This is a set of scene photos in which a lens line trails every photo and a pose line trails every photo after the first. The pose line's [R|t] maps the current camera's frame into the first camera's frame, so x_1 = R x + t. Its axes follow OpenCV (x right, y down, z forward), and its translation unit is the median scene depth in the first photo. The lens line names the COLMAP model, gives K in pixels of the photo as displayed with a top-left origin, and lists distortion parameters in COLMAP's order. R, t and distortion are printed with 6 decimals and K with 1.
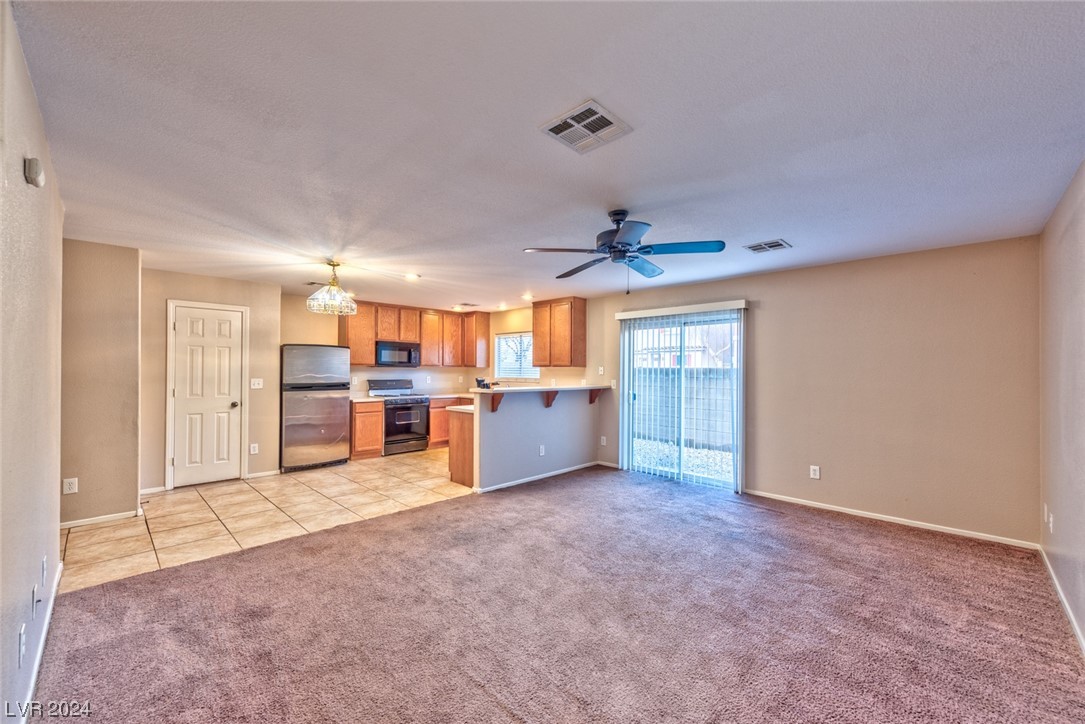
lens RADIAL K [[429.6, 0, 545.3], [0, 429.6, 367.4], [0, 0, 1]] dist [0.010580, -0.000229]
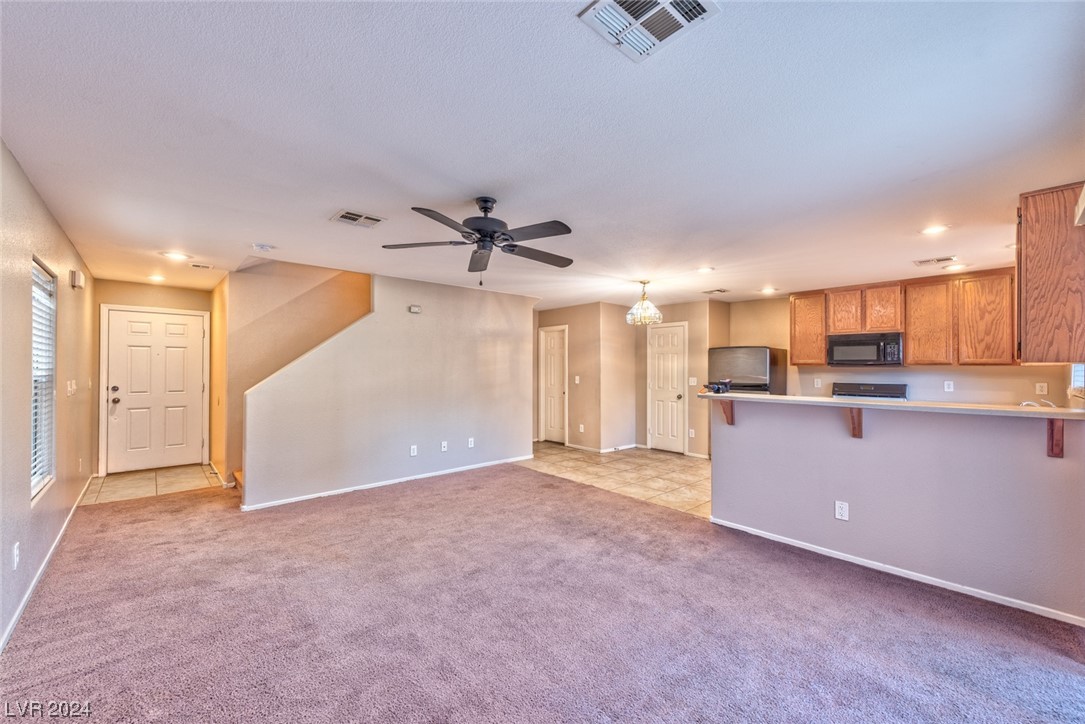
lens RADIAL K [[429.6, 0, 545.3], [0, 429.6, 367.4], [0, 0, 1]] dist [0.010580, -0.000229]
pose [[-0.064466, -0.009921, -0.997871, 0.674560], [0.001903, 0.999948, -0.010065, 0.009776], [0.997918, -0.002548, -0.064443, 0.733769]]
